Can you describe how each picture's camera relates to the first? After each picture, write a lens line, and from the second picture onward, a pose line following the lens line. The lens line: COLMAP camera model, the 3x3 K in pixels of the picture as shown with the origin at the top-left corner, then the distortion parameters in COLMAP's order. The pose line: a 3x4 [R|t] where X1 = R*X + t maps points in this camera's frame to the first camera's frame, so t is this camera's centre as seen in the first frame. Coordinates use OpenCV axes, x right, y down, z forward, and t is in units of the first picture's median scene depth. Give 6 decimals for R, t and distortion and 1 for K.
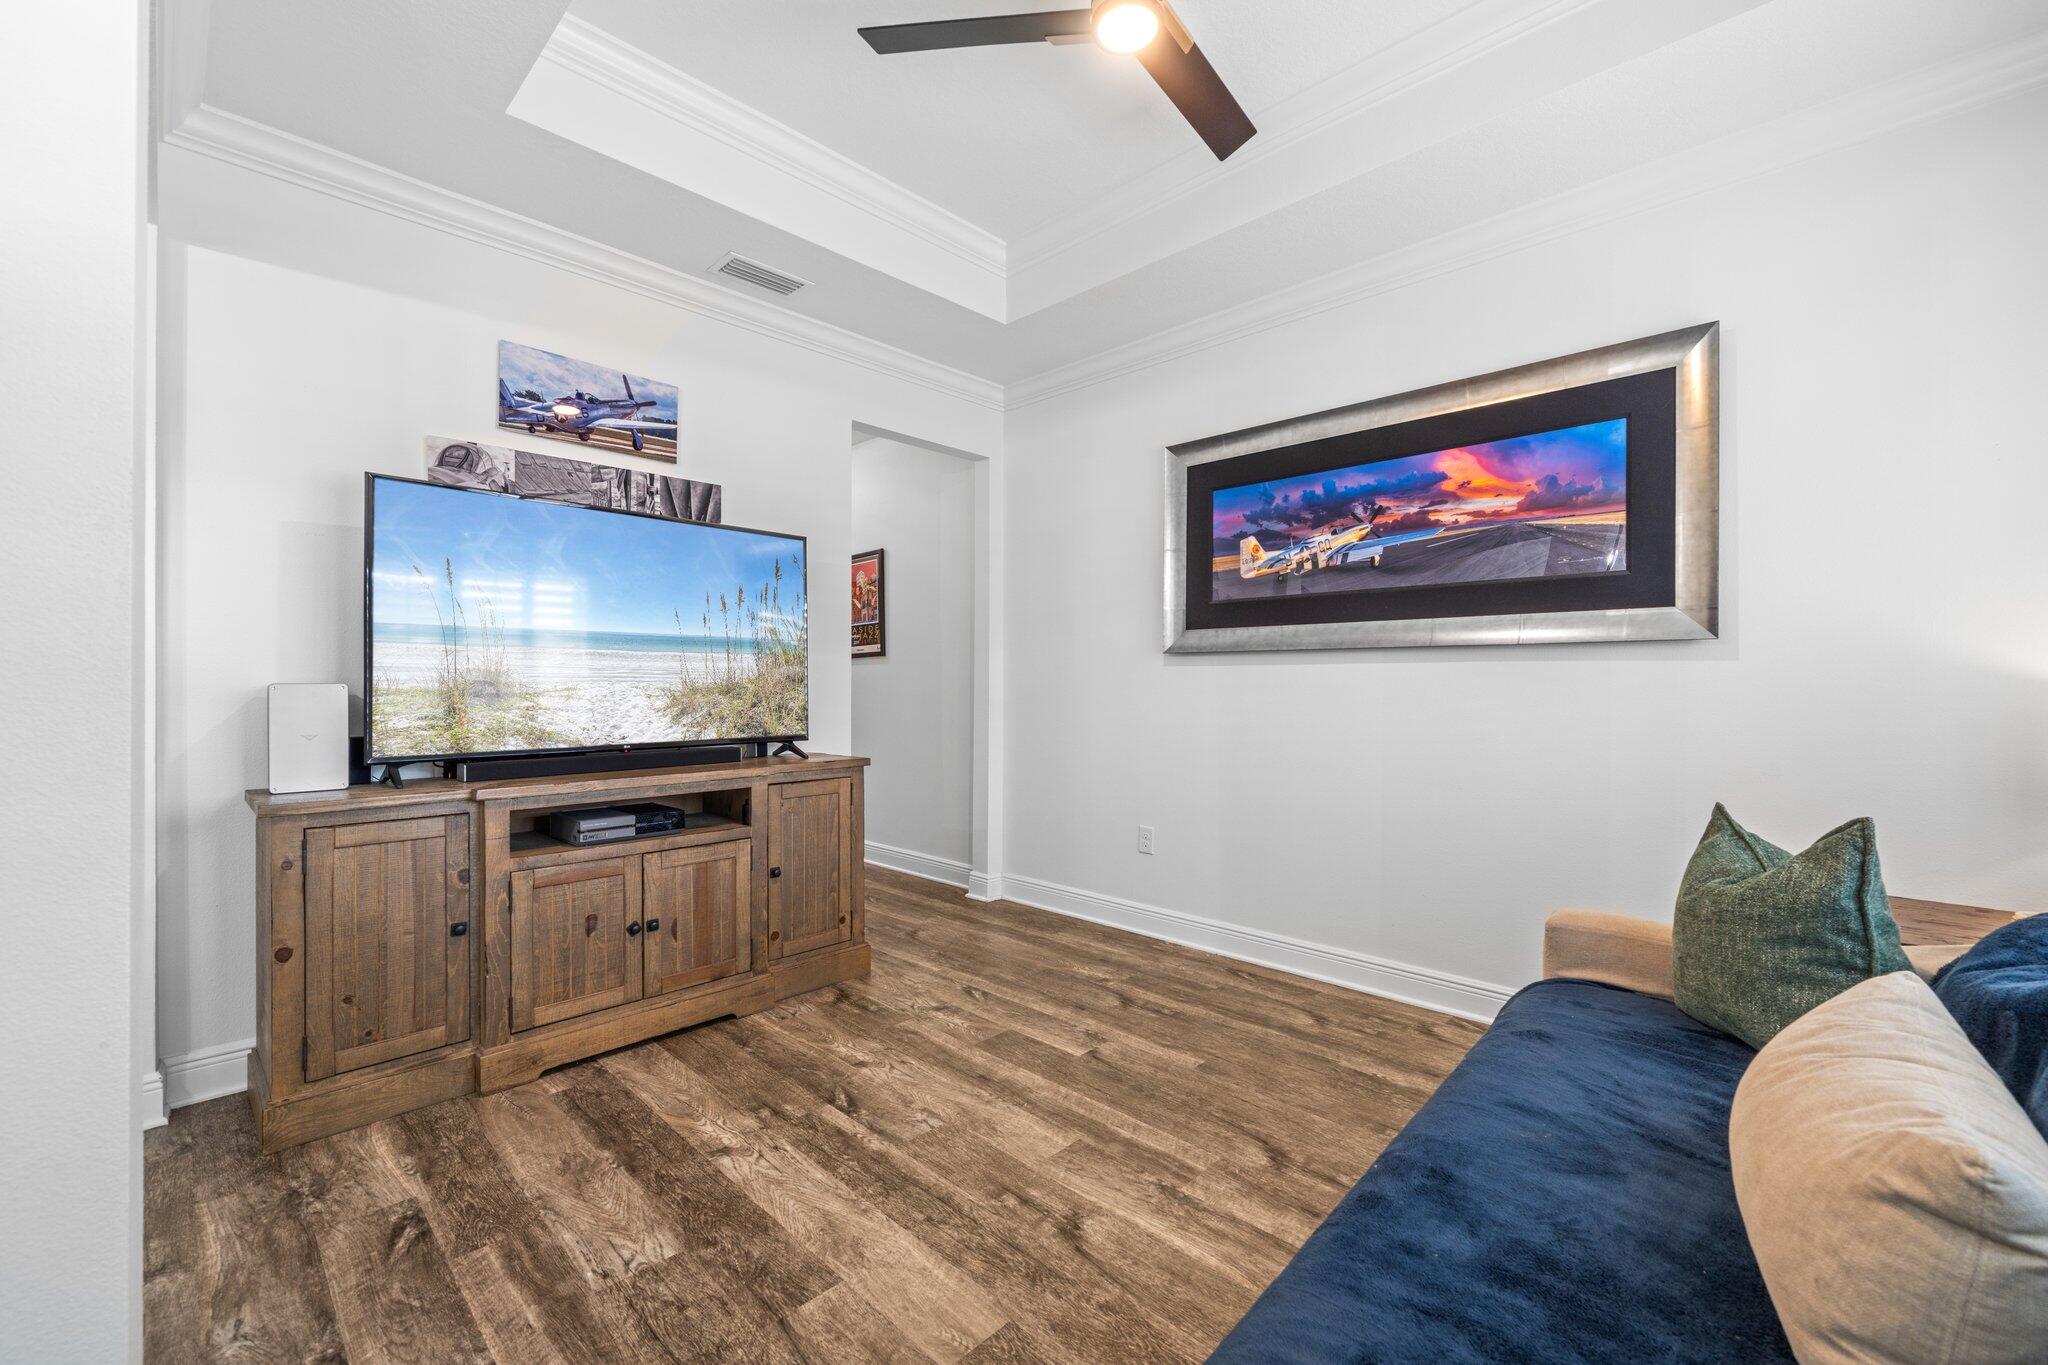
lens RADIAL K [[841.6, 0, 1028.5], [0, 841.6, 706.5], [0, 0, 1]] dist [0.000024, 0.000012]
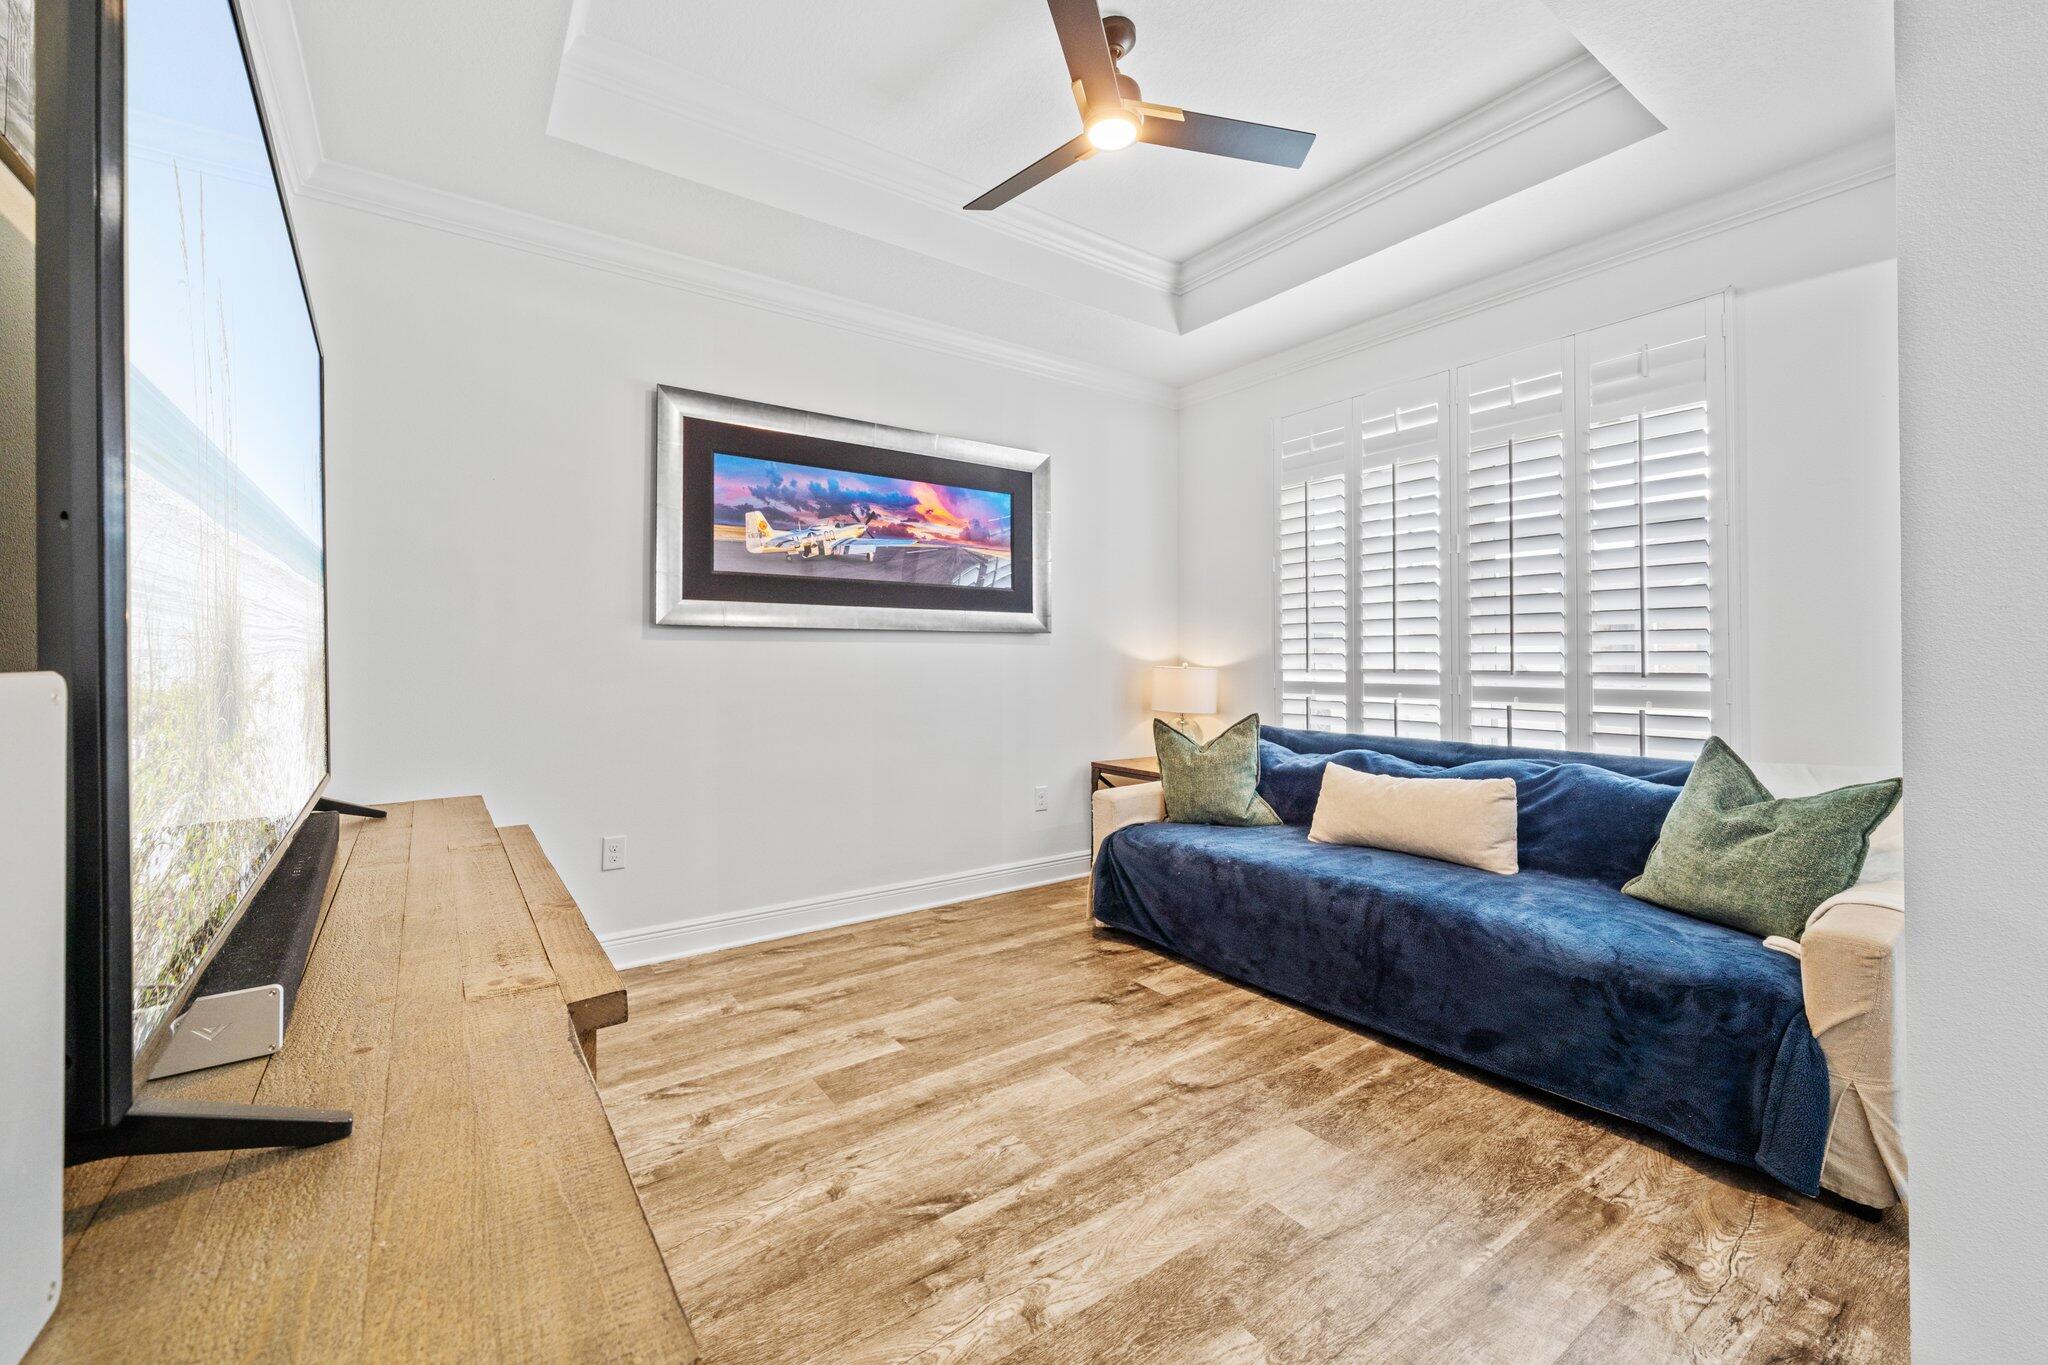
lens RADIAL K [[820.9, 0, 1009.9], [0, 820.9, 672.9], [0, 0, 1]] dist [-0.000045, 0.000265]
pose [[0.190025, -0.020015, 0.981575, -0.729478], [0.030028, 0.999443, 0.014566, -0.019785], [-0.981320, 0.026706, 0.190520, 0.610234]]
